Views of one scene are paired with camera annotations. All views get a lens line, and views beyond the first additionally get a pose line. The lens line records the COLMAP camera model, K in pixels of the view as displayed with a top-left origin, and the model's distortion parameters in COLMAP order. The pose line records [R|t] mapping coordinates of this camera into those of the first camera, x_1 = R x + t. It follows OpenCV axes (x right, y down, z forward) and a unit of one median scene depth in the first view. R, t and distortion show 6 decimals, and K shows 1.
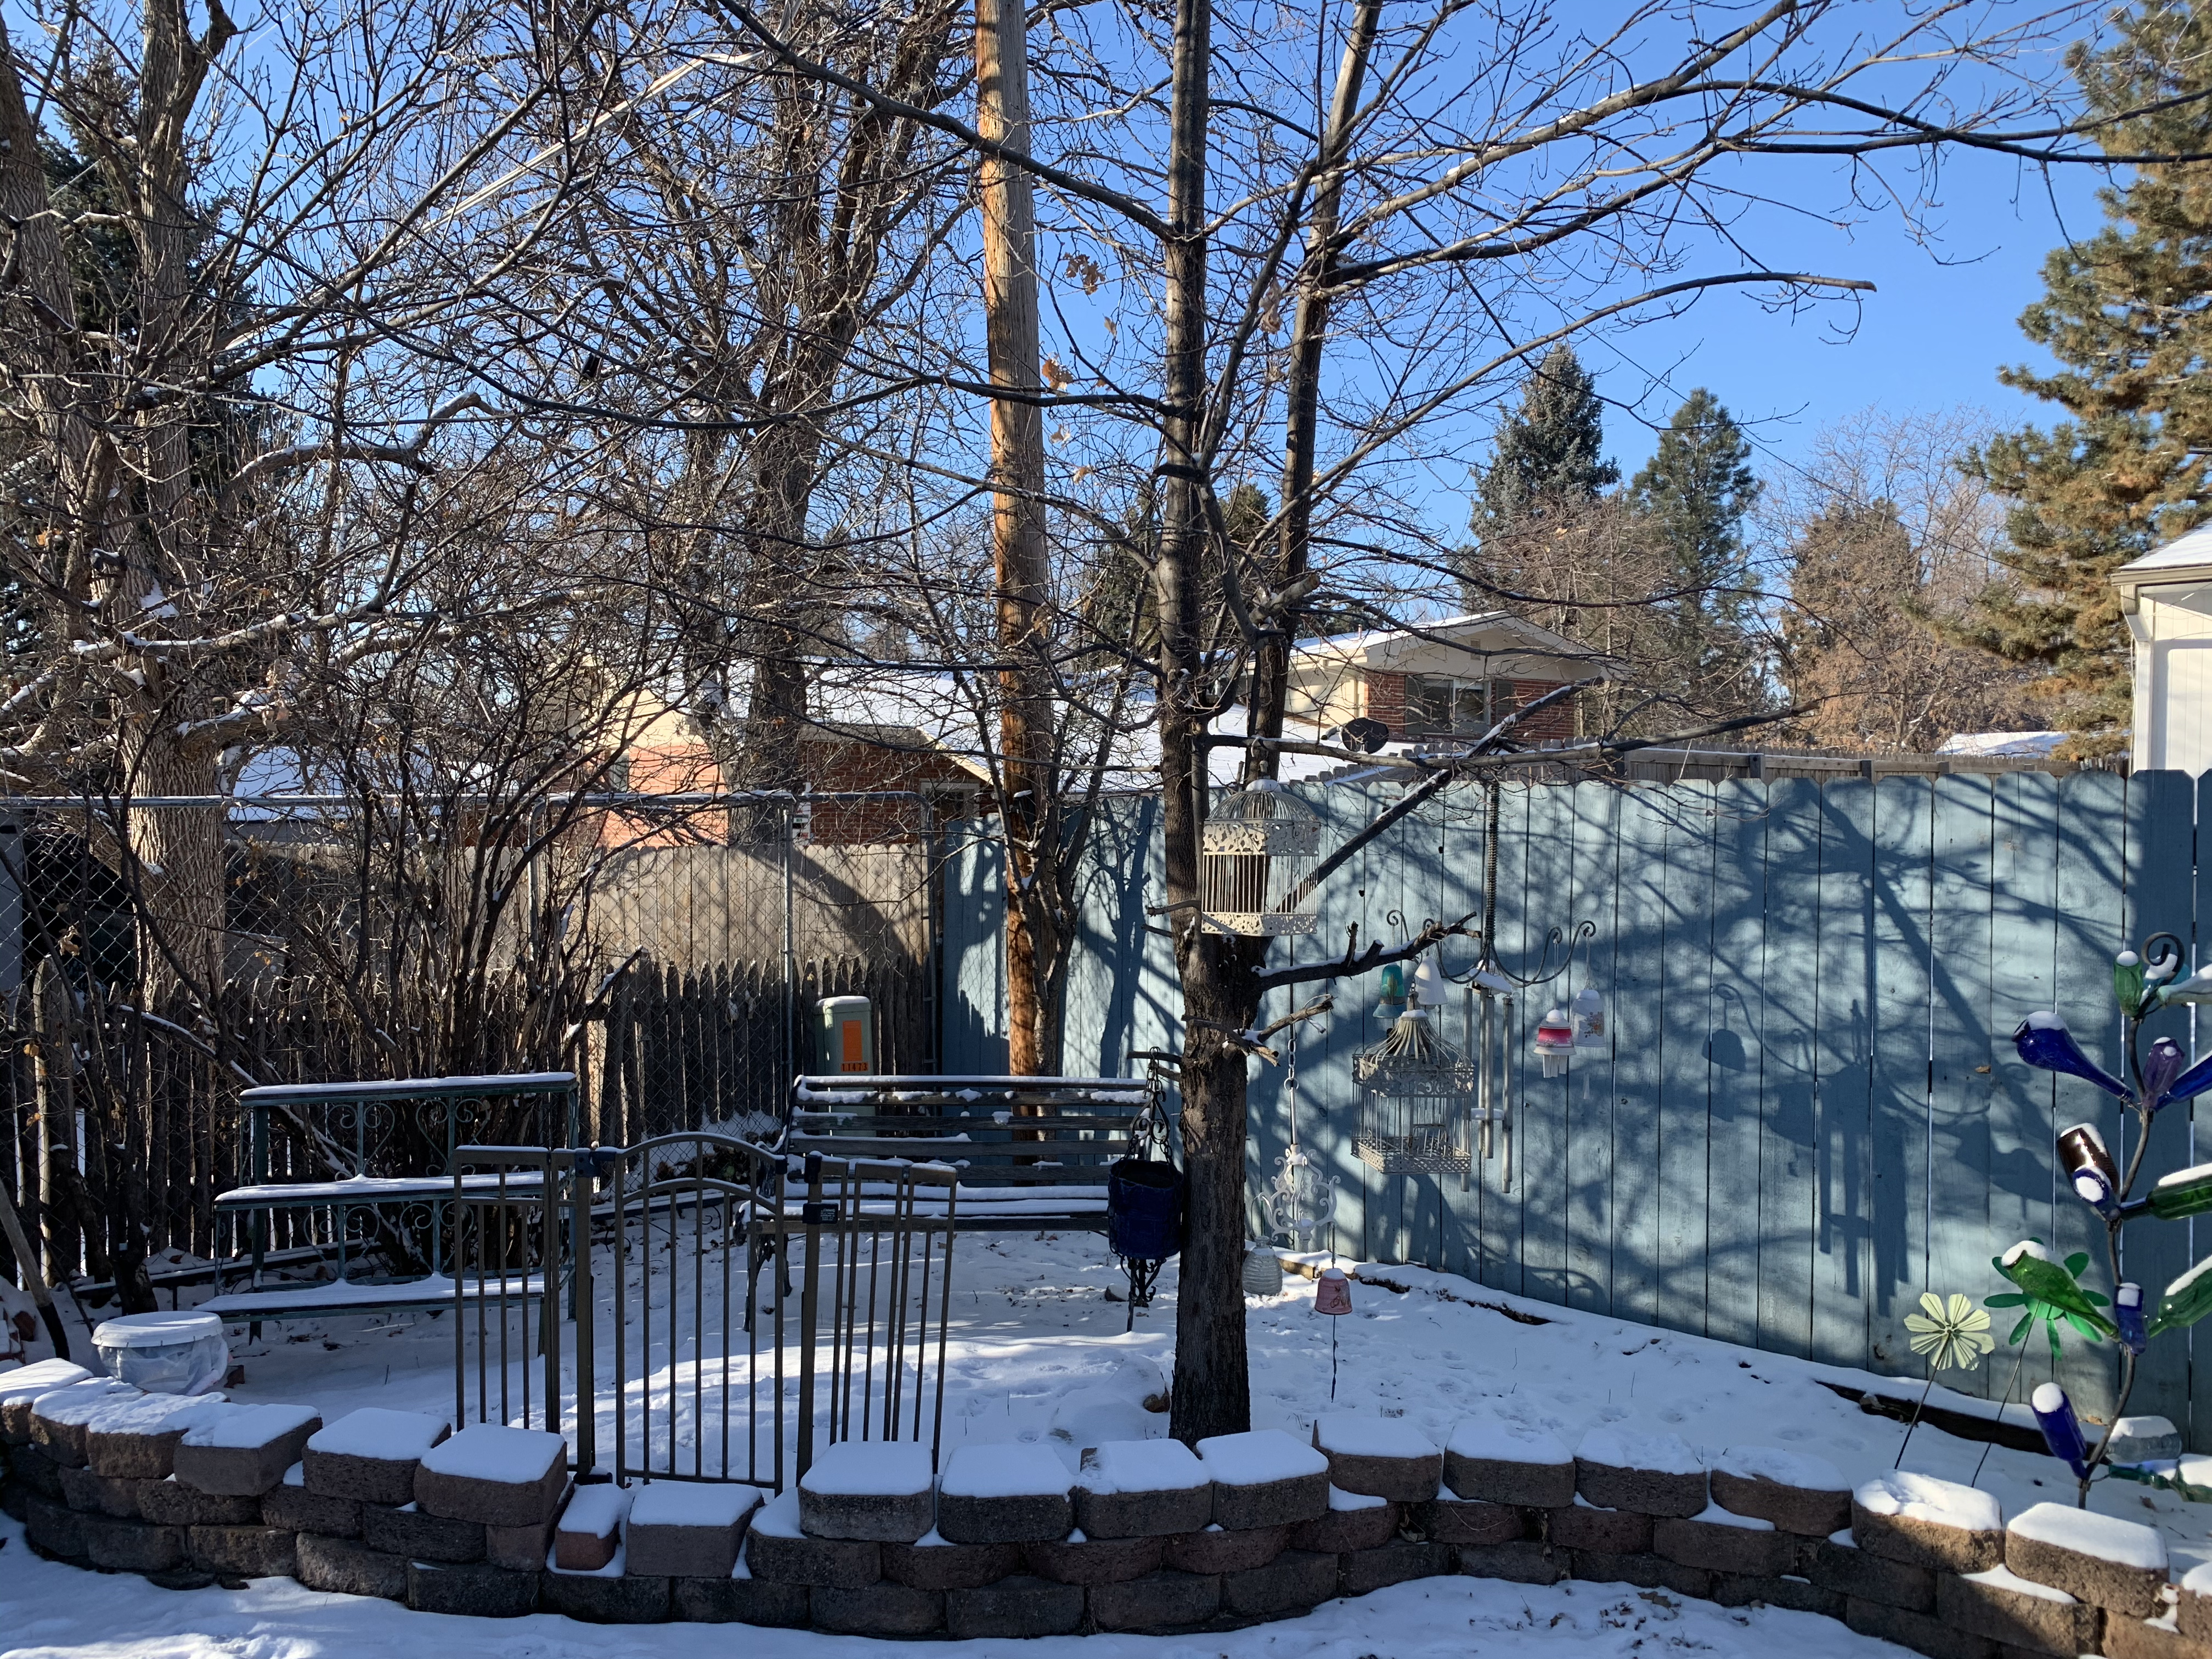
lens RADIAL K [[1668.1, 0, 1105.2], [0, 1668.1, 832.7], [0, 0, 1]] dist [0.004499, -0.000609]
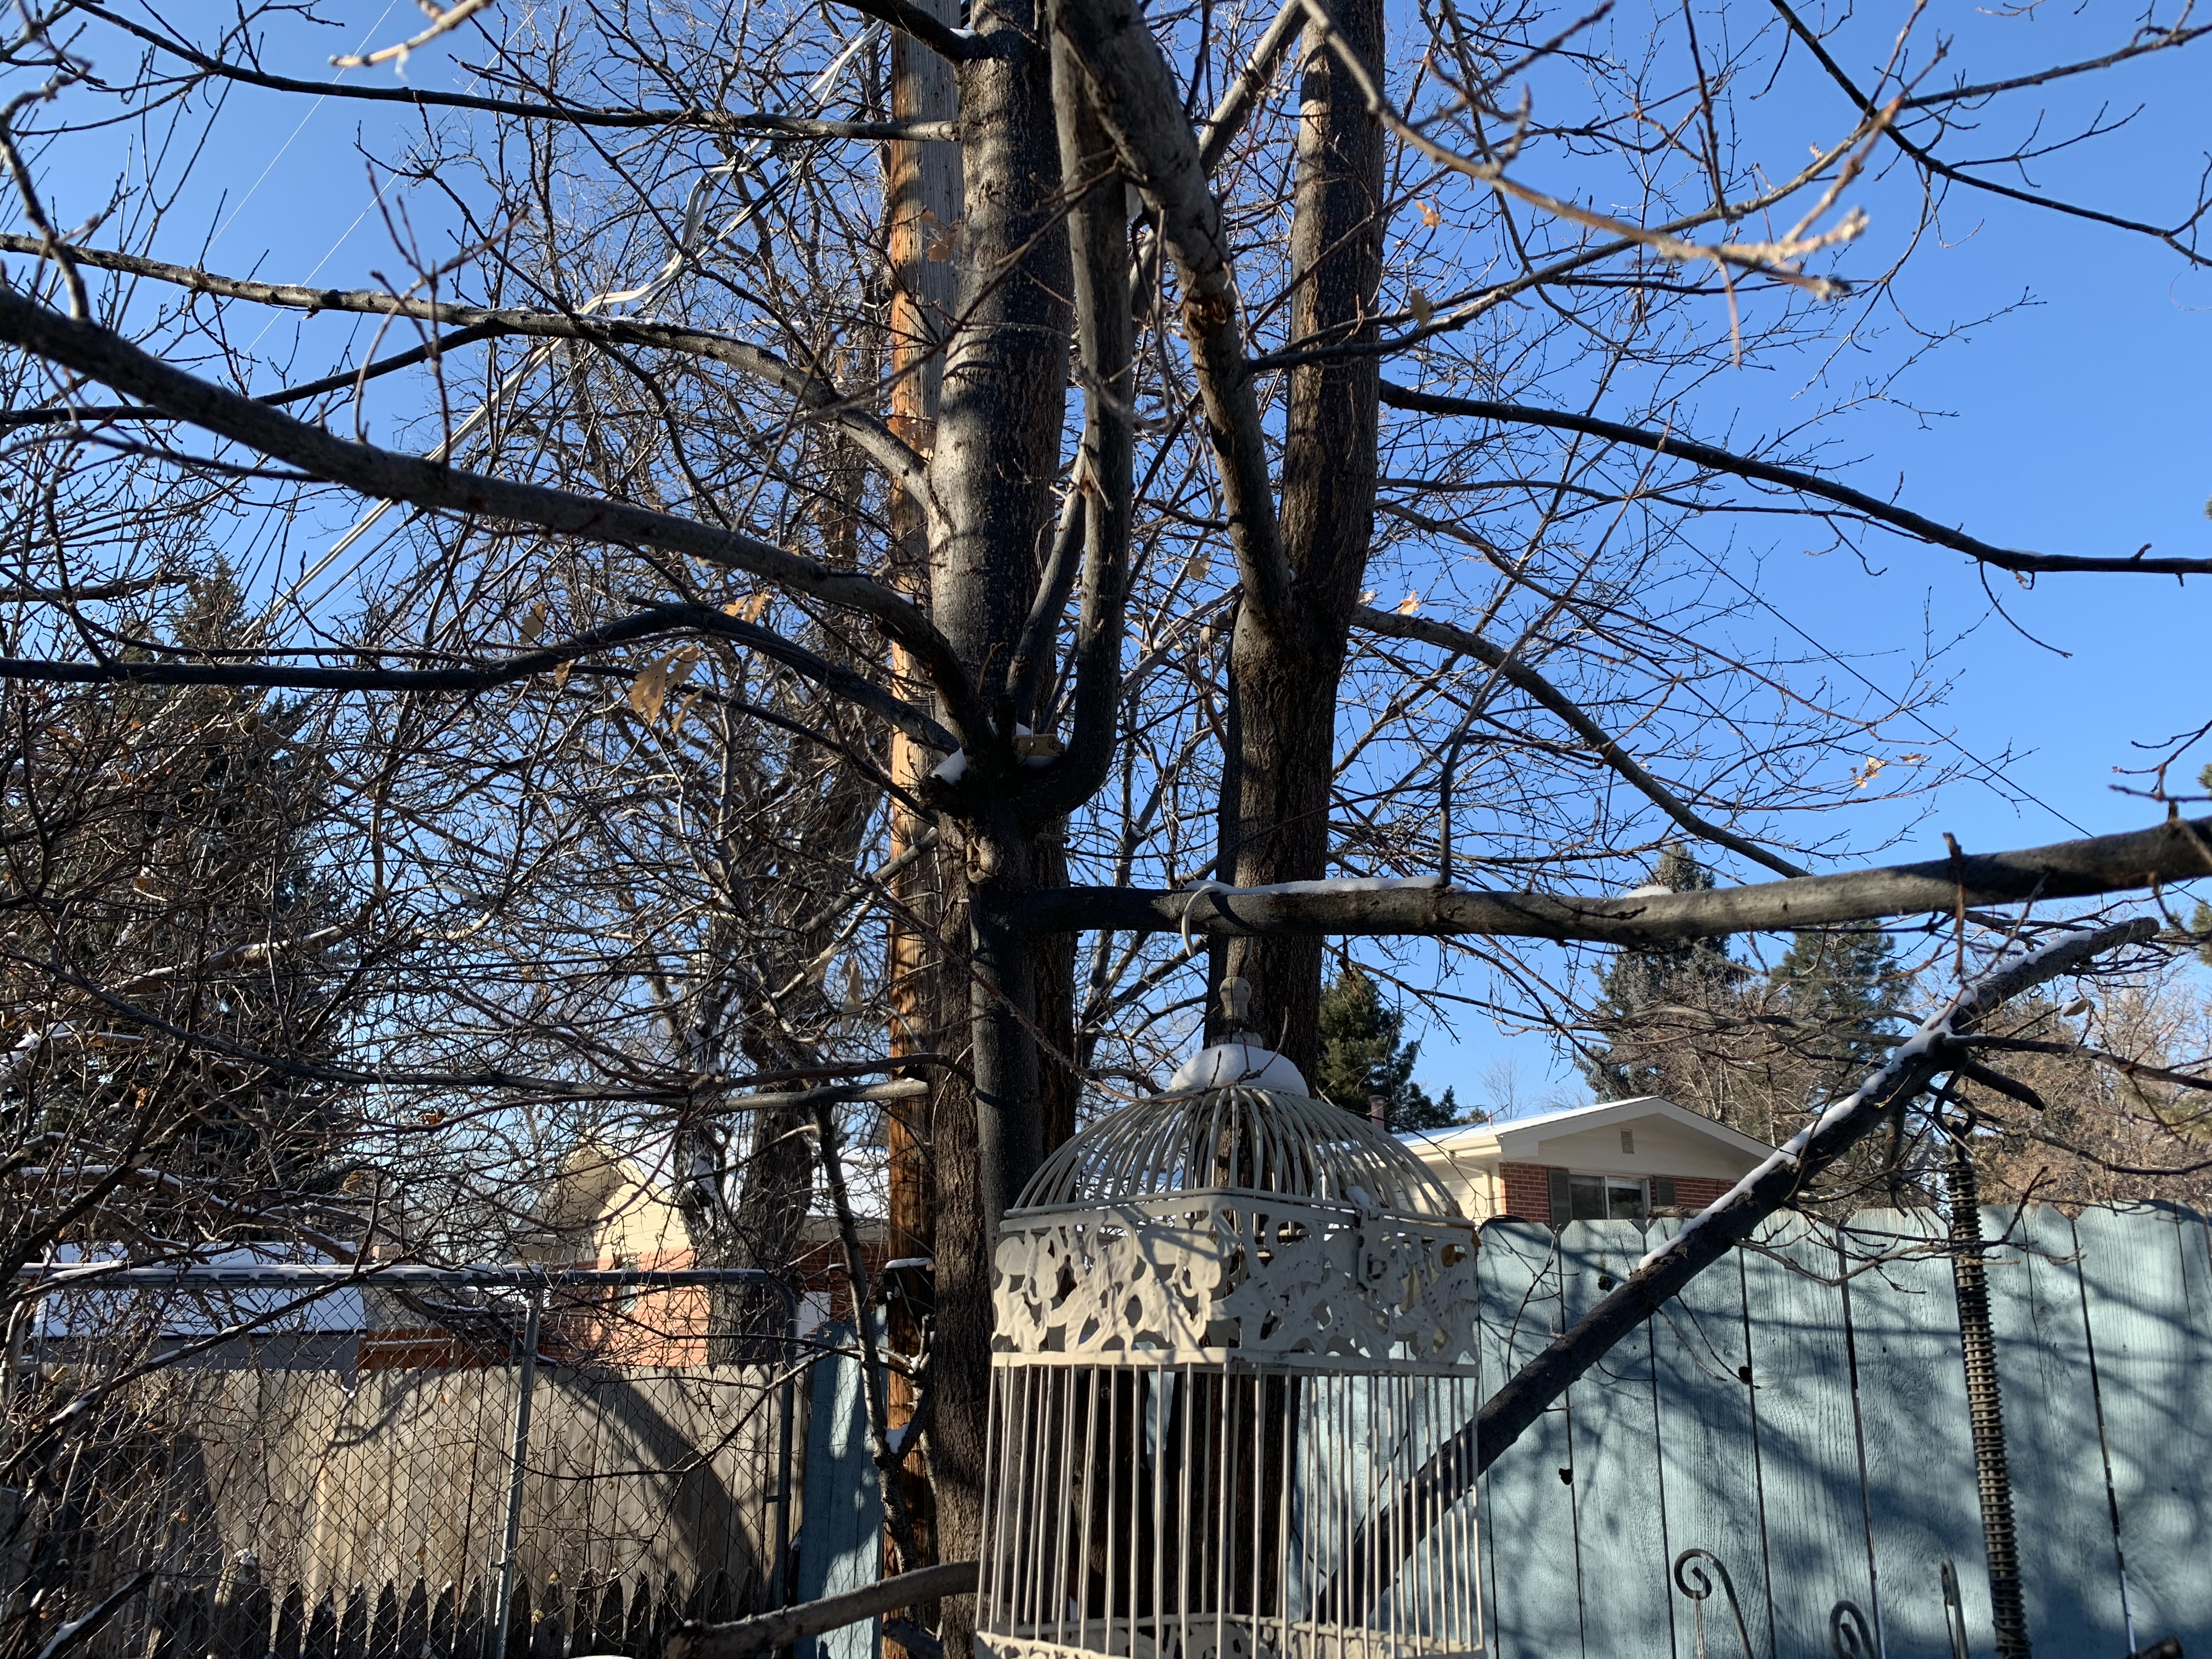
lens RADIAL K [[1668.1, 0, 1105.6], [0, 1668.1, 825.9], [0, 0, 1]] dist [0.004499, -0.000609]
pose [[0.997603, -0.015287, -0.067486, 0.063370], [-0.006200, 0.951619, -0.307219, 0.008821], [0.068918, 0.306901, 0.949243, 0.513936]]
